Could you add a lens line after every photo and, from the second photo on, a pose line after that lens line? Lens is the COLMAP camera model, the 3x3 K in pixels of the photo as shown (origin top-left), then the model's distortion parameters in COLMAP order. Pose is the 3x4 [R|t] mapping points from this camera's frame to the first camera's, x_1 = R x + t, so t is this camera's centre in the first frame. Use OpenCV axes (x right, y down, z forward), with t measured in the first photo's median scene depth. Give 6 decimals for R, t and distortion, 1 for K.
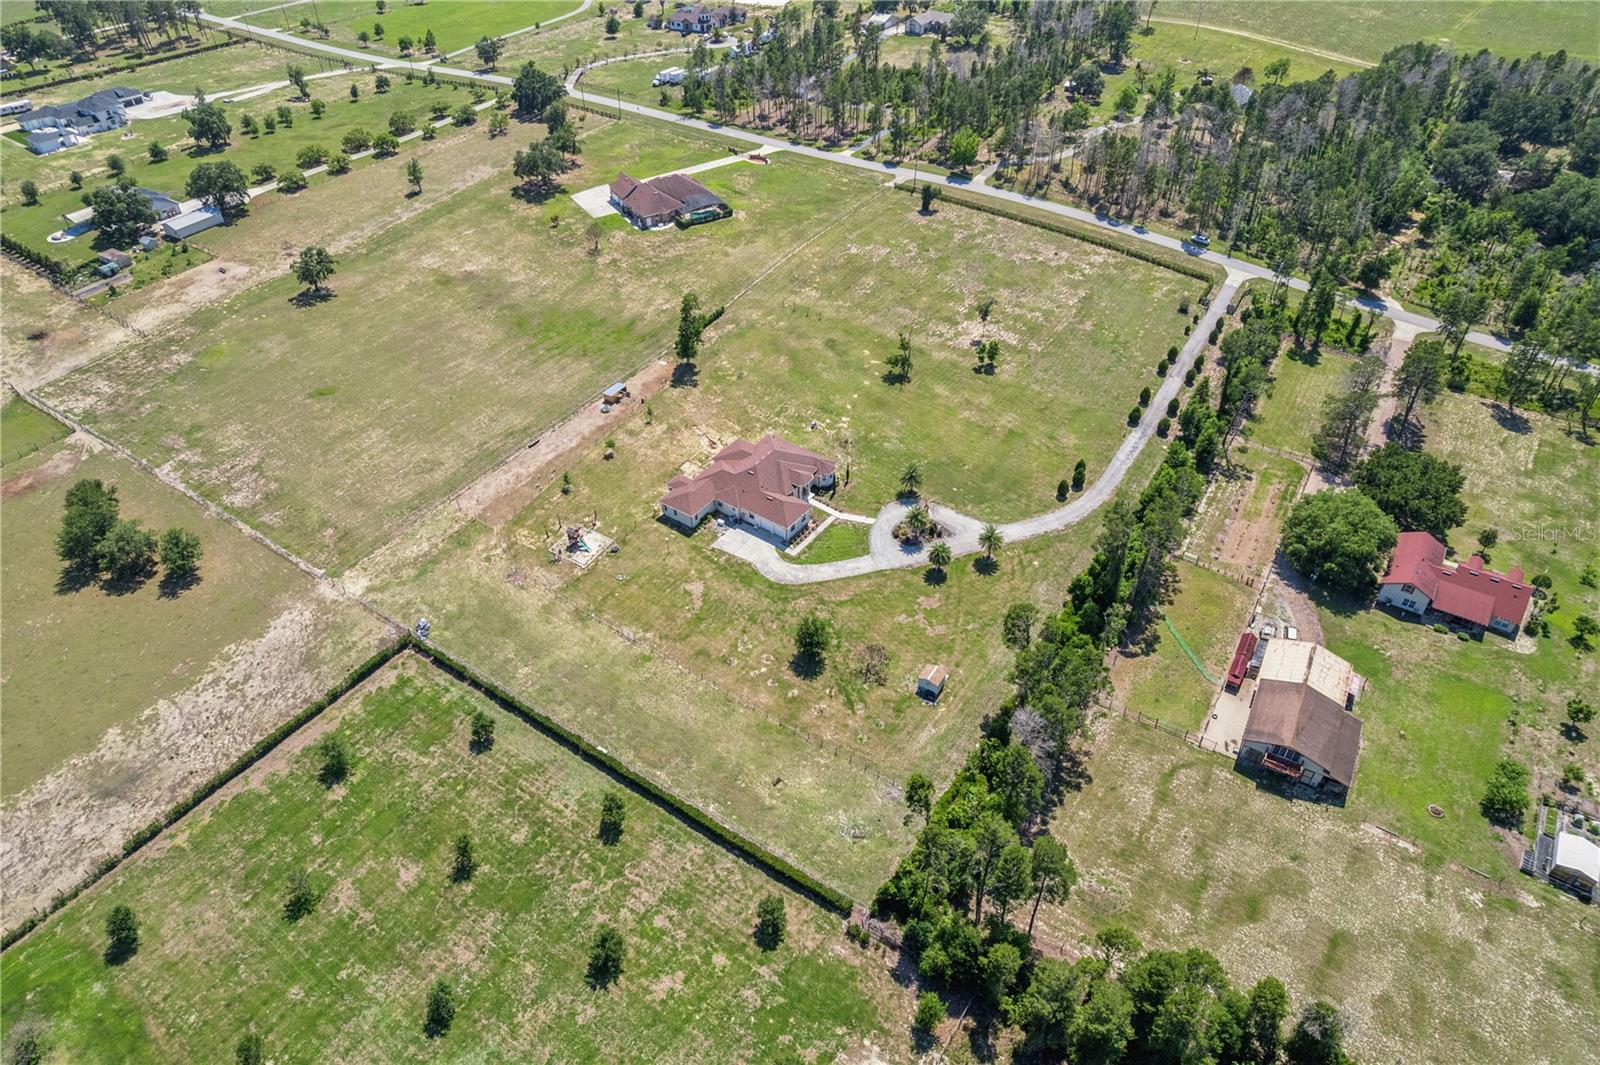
lens RADIAL K [[1020.6, 0, 795.0], [0, 1020.6, 529.5], [0, 0, 1]] dist [-0.076137, 0.065988]
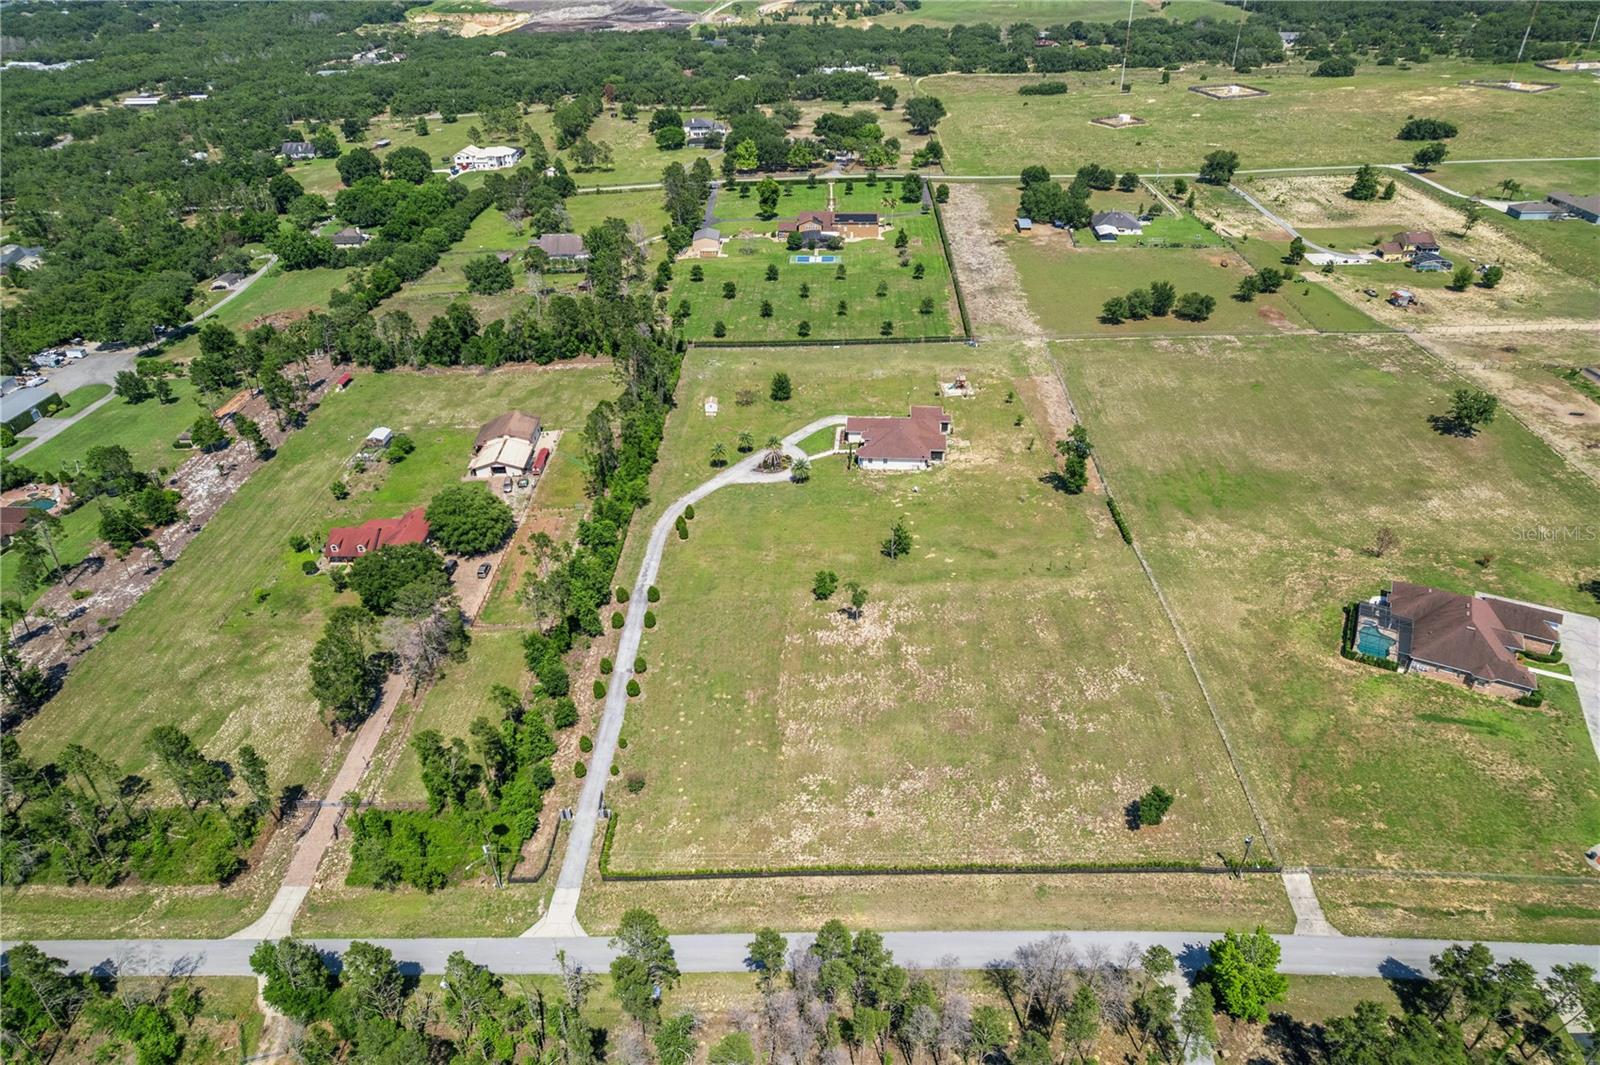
lens RADIAL K [[1020.6, 0, 795.0], [0, 1020.6, 529.5], [0, 0, 1]] dist [-0.076137, 0.065988]
pose [[-0.854733, 0.310067, -0.416280, 0.617305], [-0.304487, 0.349992, 0.885885, -1.049474], [0.420379, 0.883948, -0.204738, 1.229570]]
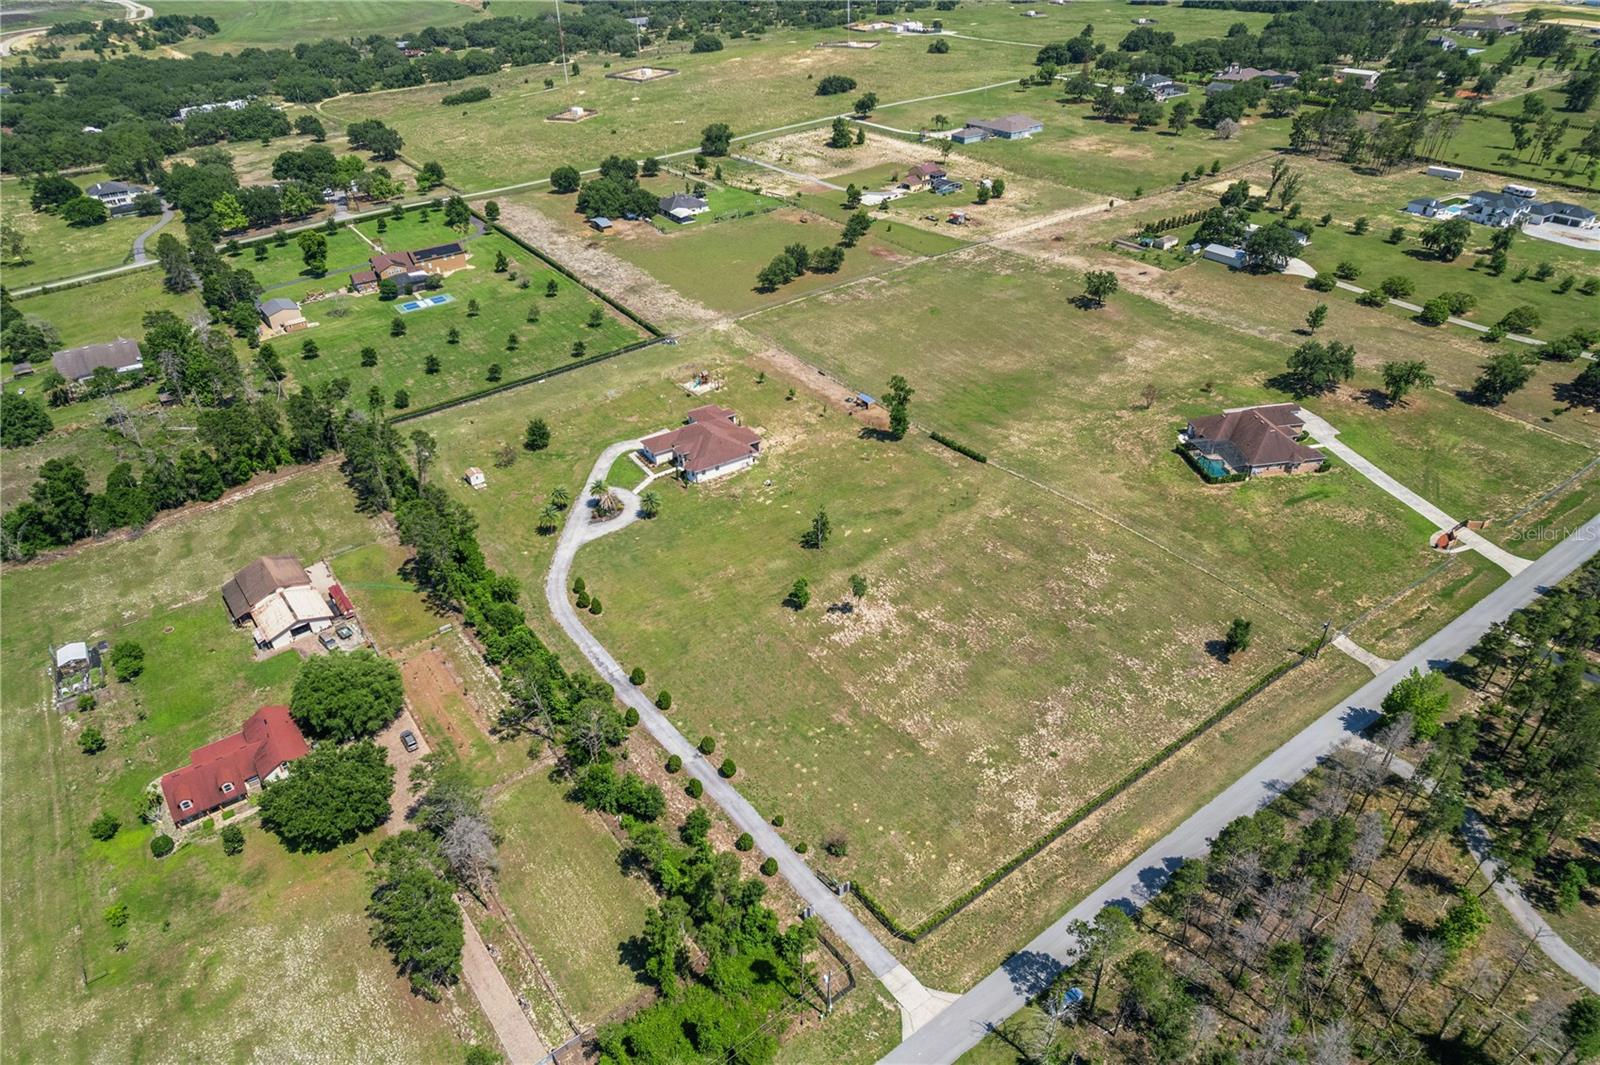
lens RADIAL K [[1020.6, 0, 795.0], [0, 1020.6, 529.5], [0, 0, 1]] dist [-0.076137, 0.065988]
pose [[-0.363781, 0.535546, -0.762138, 0.891916], [-0.572963, 0.516451, 0.636390, -0.810281], [0.734423, 0.668183, 0.118972, 0.937127]]
